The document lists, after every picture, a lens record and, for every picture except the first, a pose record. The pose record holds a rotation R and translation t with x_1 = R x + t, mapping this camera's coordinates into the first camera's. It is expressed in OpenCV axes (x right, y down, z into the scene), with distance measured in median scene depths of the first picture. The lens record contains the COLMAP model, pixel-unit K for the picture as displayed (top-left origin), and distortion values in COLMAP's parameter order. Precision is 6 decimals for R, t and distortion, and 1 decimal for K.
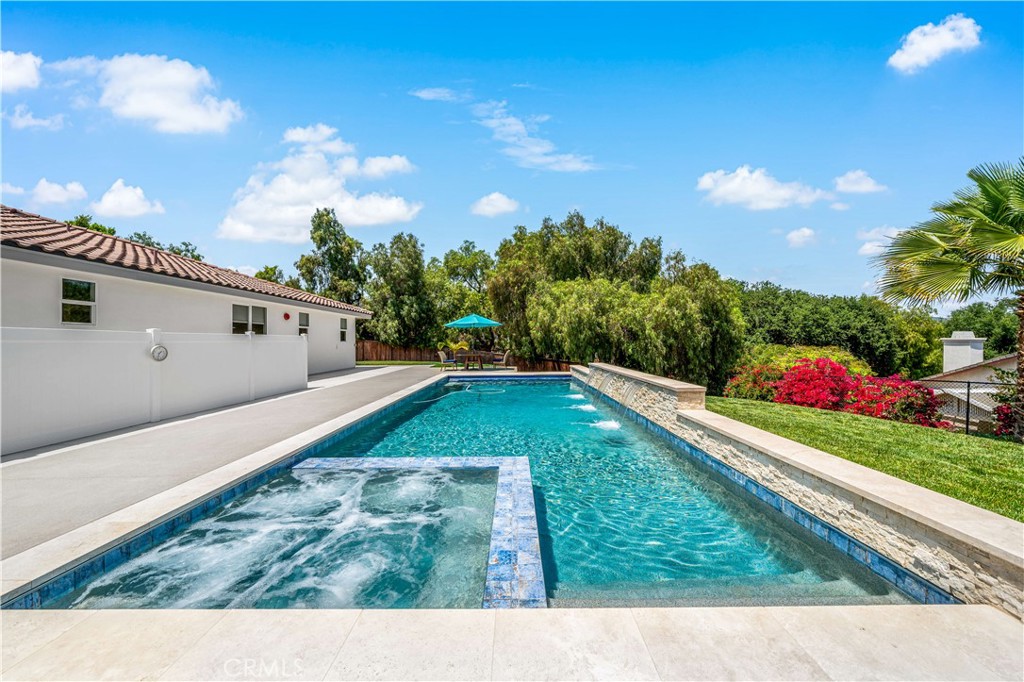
lens RADIAL K [[364.3, 0, 515.1], [0, 364.3, 333.9], [0, 0, 1]] dist [-0.017538, 0.000238]
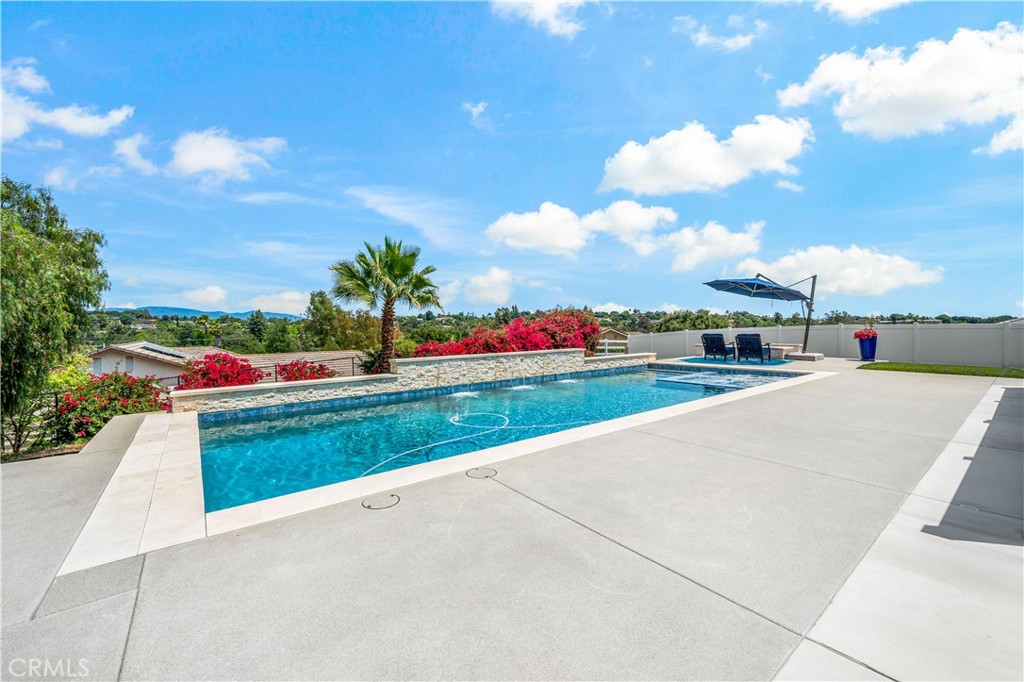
lens RADIAL K [[418.4, 0, 511.7], [0, 418.4, 331.3], [0, 0, 1]] dist [-0.001474, 0.000443]
pose [[-0.613188, 0.013035, 0.789830, -0.276897], [0.003336, 0.999898, -0.013912, 0.016988], [-0.789930, -0.005896, -0.613168, 0.628582]]
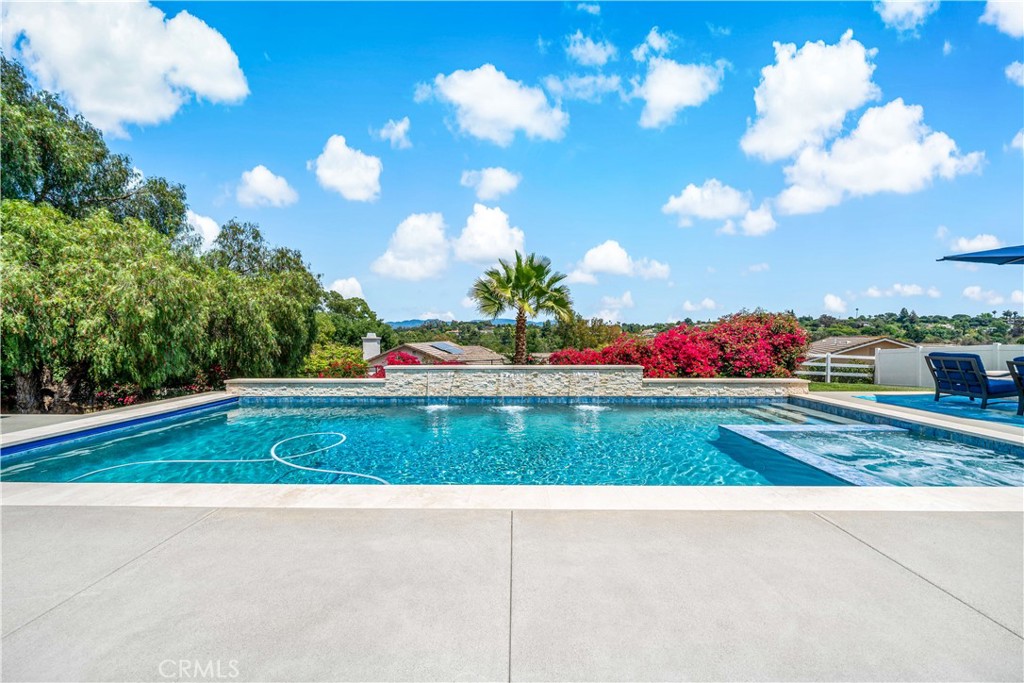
lens RADIAL K [[364.3, 0, 522.4], [0, 364.3, 342.4], [0, 0, 1]] dist [-0.017538, 0.000238]
pose [[0.018044, -0.007283, 0.999811, -0.257718], [-0.020234, 0.999766, 0.007647, 0.008596], [-0.999632, -0.020368, 0.017892, 0.329425]]
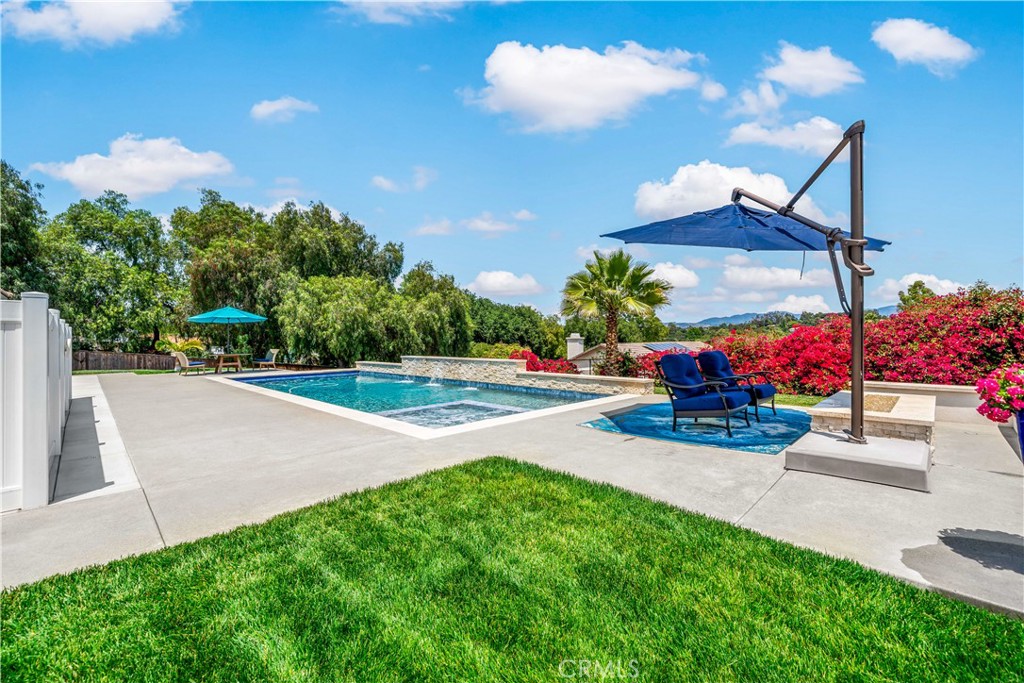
lens RADIAL K [[418.4, 0, 522.7], [0, 418.4, 340.6], [0, 0, 1]] dist [-0.001474, 0.000443]
pose [[0.690347, -0.002491, 0.723474, -0.253692], [-0.010739, 0.999849, 0.013690, 0.001860], [-0.723399, -0.017221, 0.690215, -0.126490]]
